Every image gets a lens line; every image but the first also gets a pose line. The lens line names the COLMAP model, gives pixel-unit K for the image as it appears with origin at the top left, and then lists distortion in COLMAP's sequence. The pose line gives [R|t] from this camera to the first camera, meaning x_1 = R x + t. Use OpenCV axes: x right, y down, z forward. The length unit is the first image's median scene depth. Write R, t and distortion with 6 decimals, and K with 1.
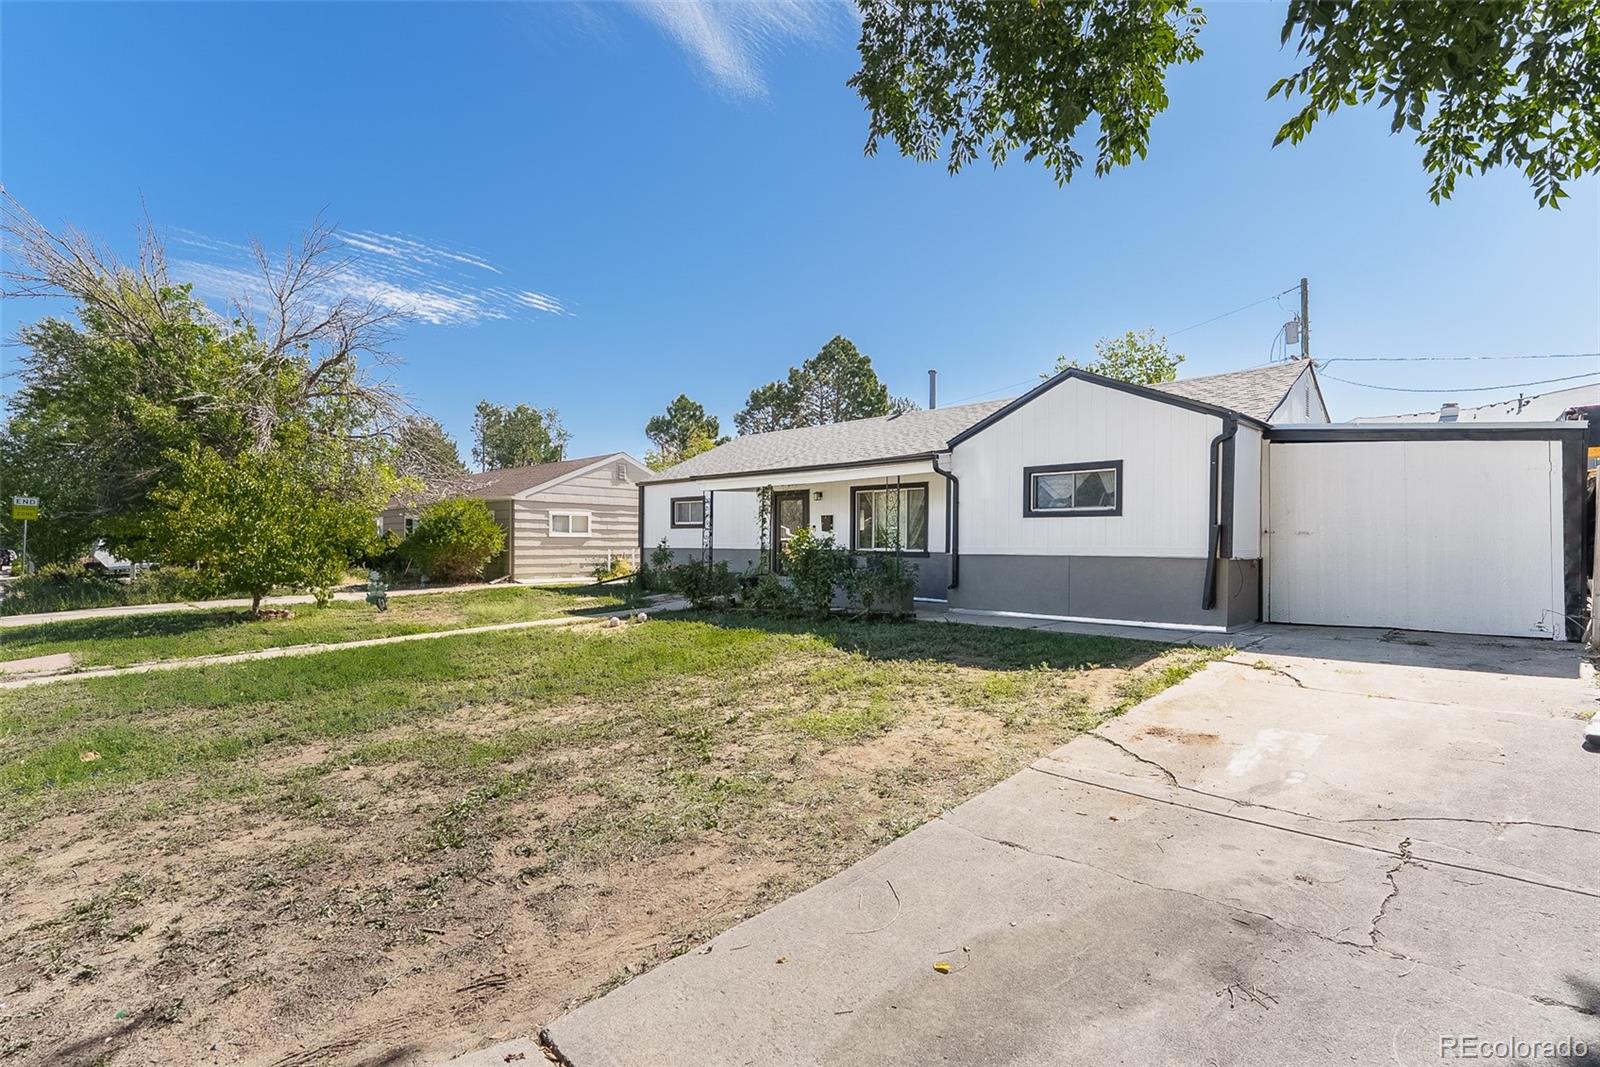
lens RADIAL K [[685.0, 0, 800.0], [0, 685.0, 533.5], [0, 0, 1]] dist [-0.003474, -0.000467]
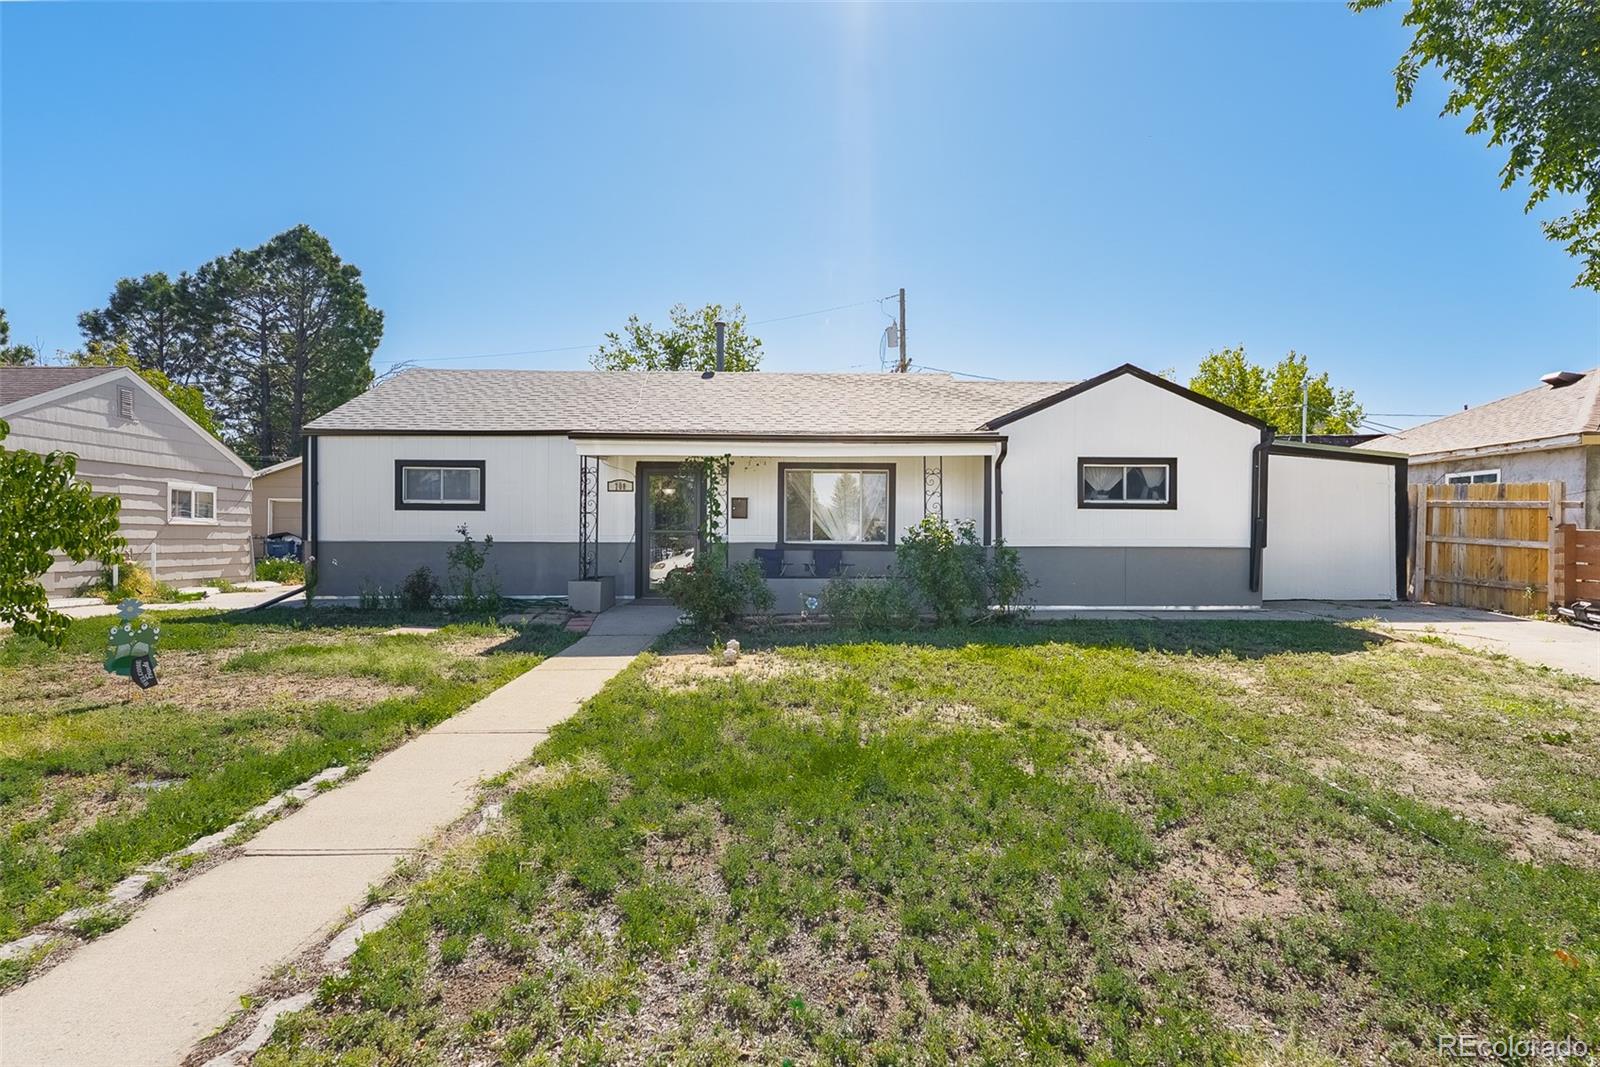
lens RADIAL K [[828.9, 0, 800.0], [0, 828.9, 533.5], [0, 0, 1]] dist [0.001107, -0.000444]
pose [[0.744321, 0.001280, 0.667821, -0.576710], [-0.010447, 0.999898, 0.009727, 0.004056], [-0.667740, -0.014217, 0.744259, 0.286486]]
